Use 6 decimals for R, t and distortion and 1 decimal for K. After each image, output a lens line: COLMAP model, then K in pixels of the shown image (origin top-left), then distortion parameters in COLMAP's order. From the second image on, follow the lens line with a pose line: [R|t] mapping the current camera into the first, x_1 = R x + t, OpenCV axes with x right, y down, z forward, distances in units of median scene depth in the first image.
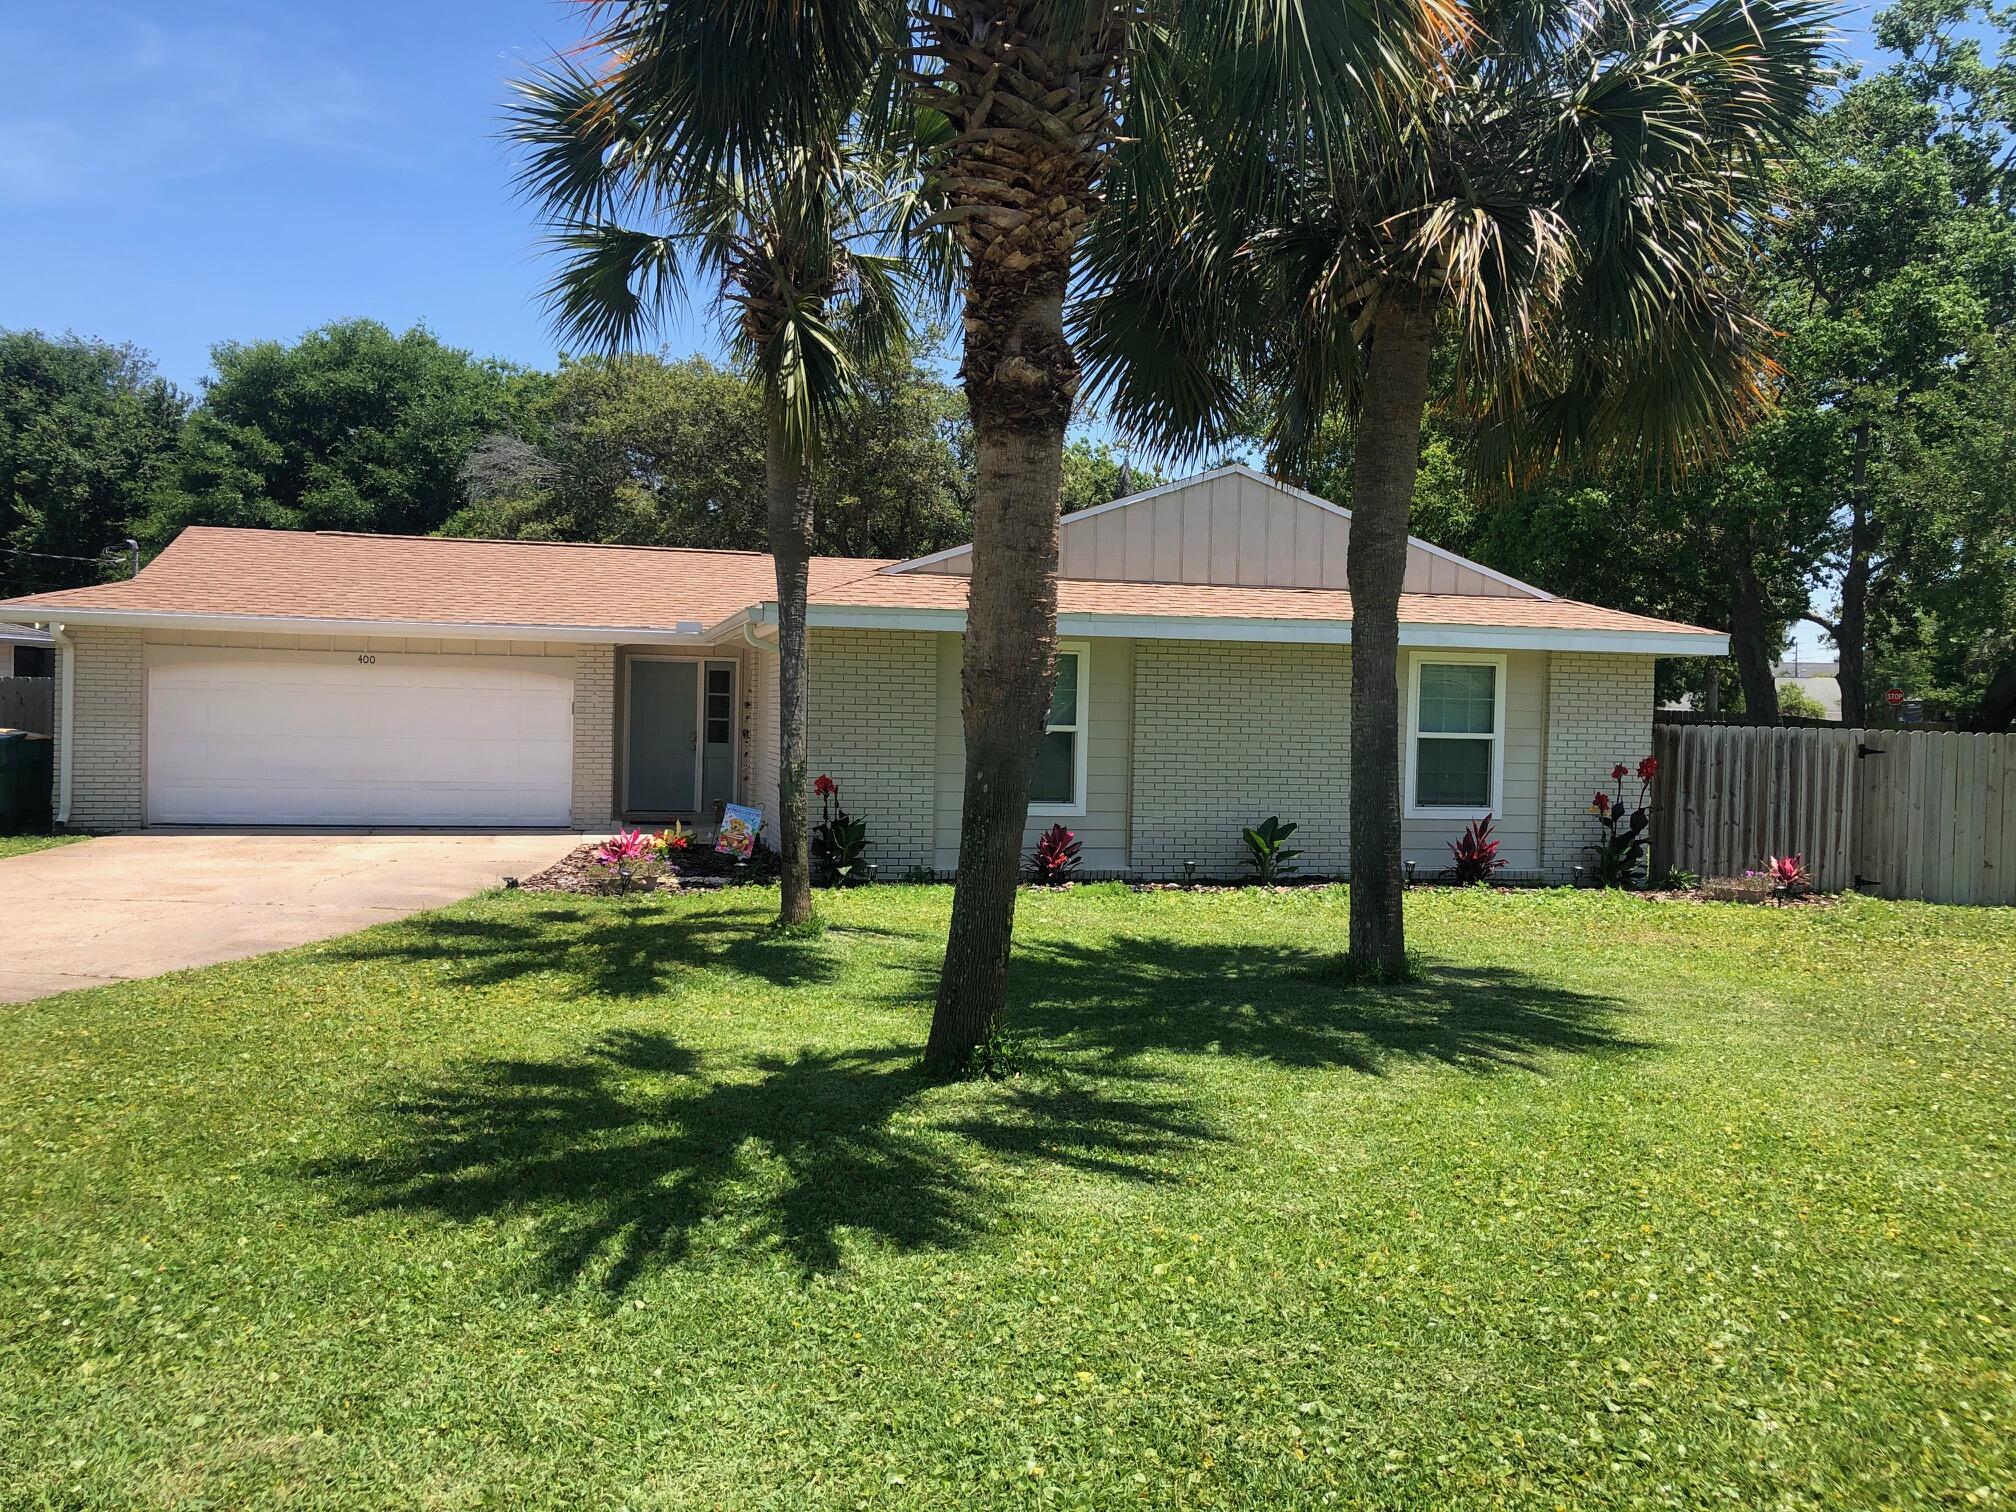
lens RADIAL K [[1665.7, 0, 1007.0], [0, 1665.7, 750.5], [0, 0, 1]] dist [0.004689, -0.002210]
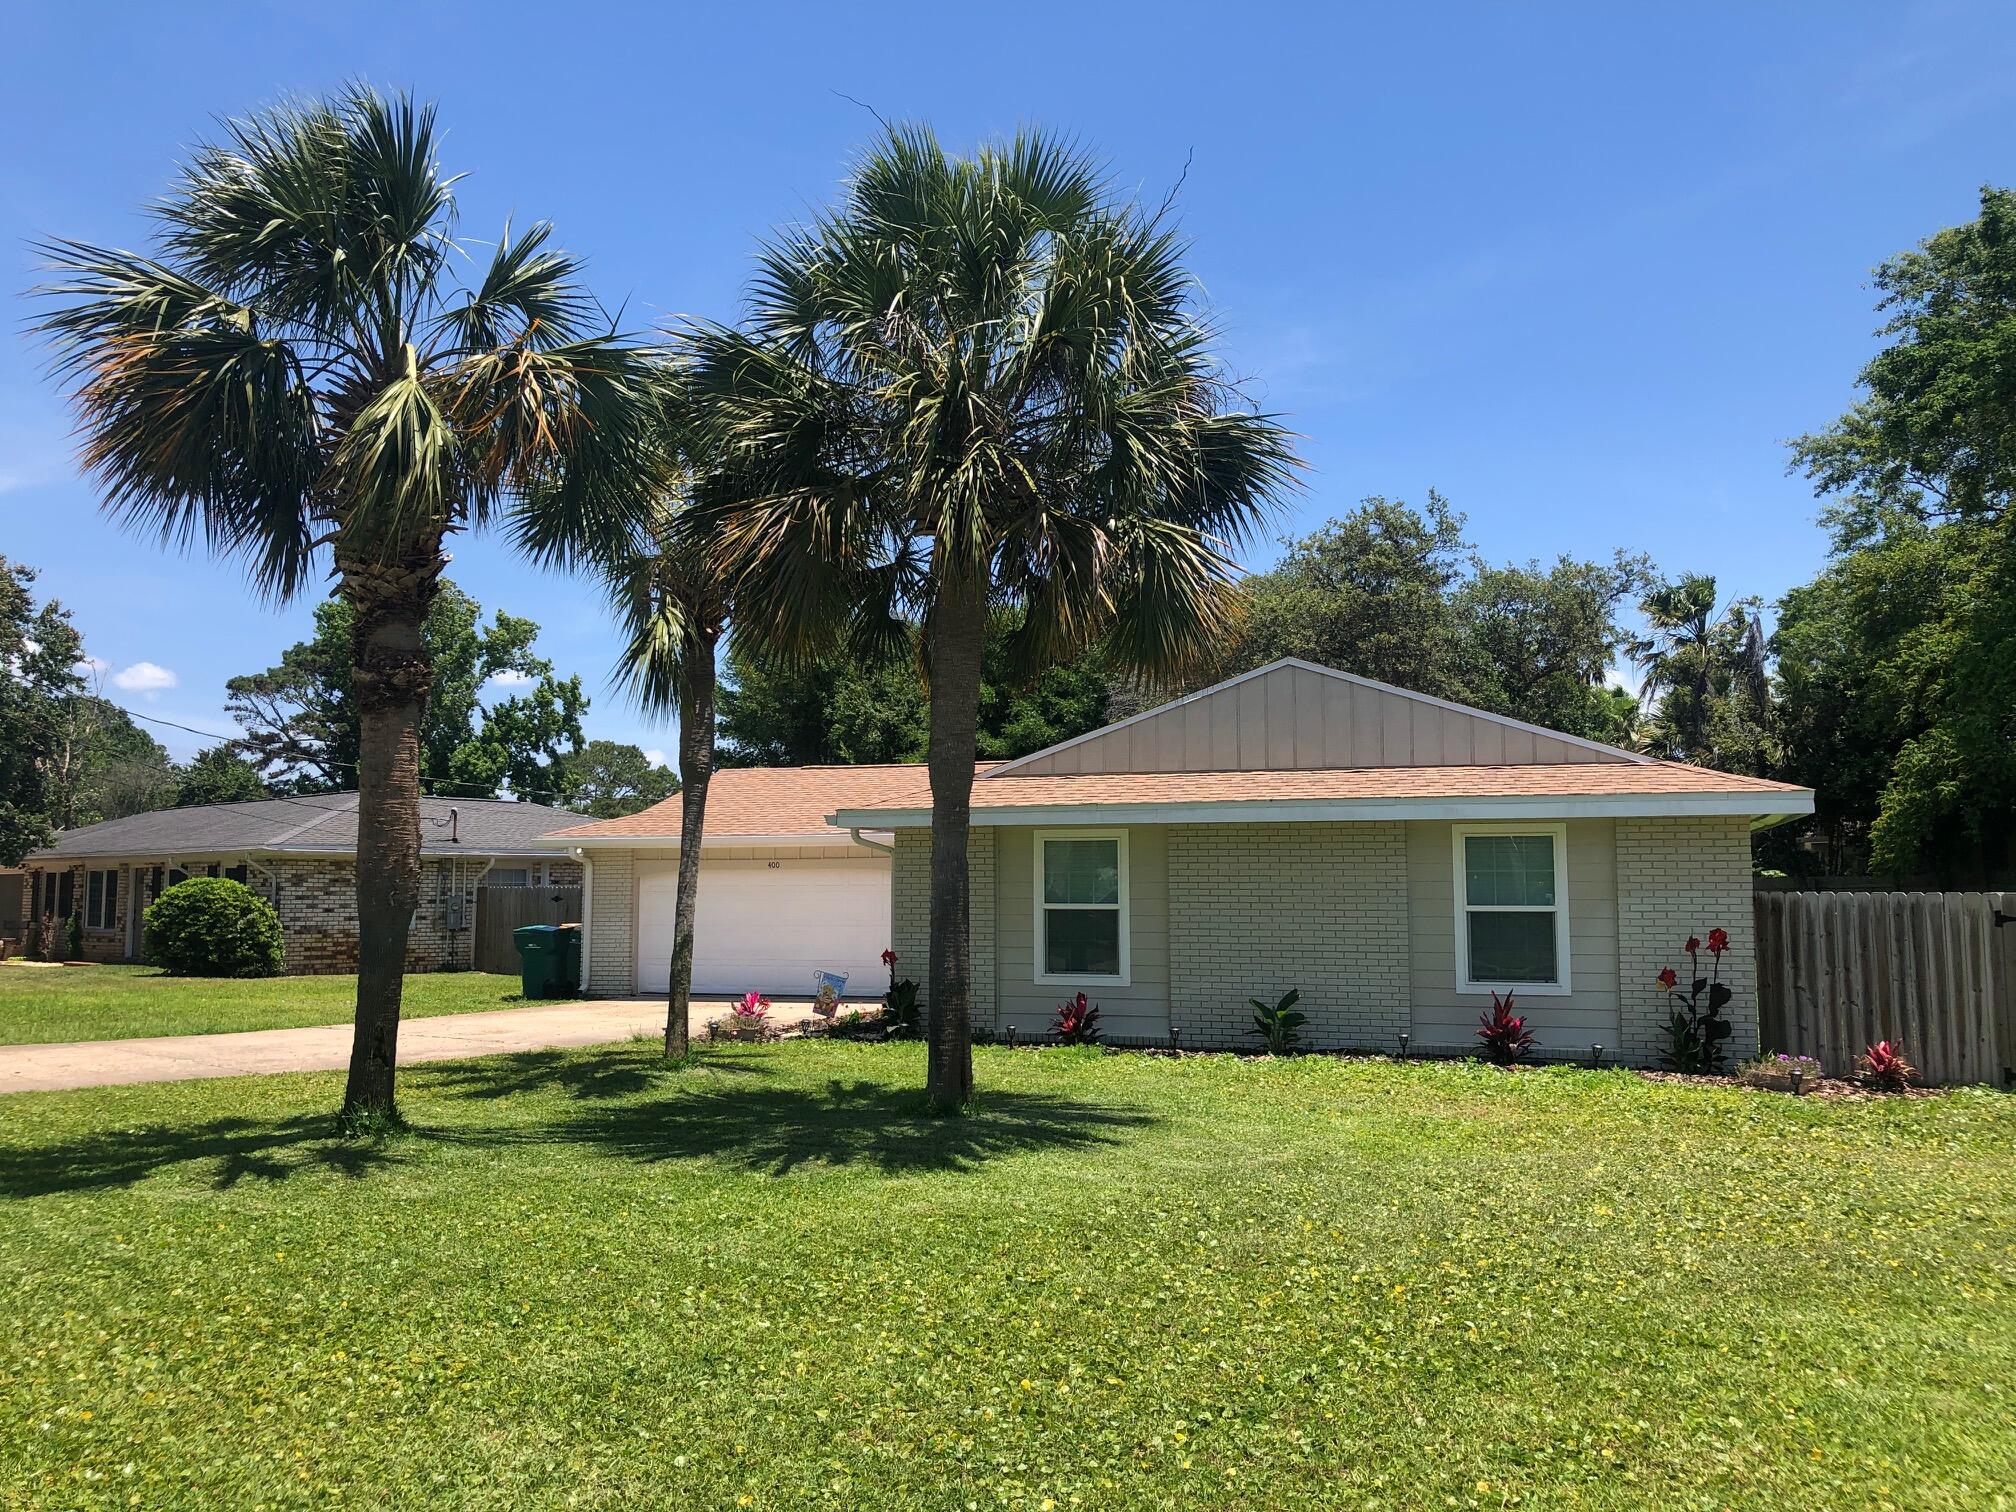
lens RADIAL K [[1665.7, 0, 1009.0], [0, 1665.7, 756.1], [0, 0, 1]] dist [0.004689, -0.002210]
pose [[0.843936, -0.065825, -0.532390, 0.538242], [0.004158, 0.993216, -0.116212, 0.014606], [0.536428, 0.095862, 0.838484, 0.013178]]
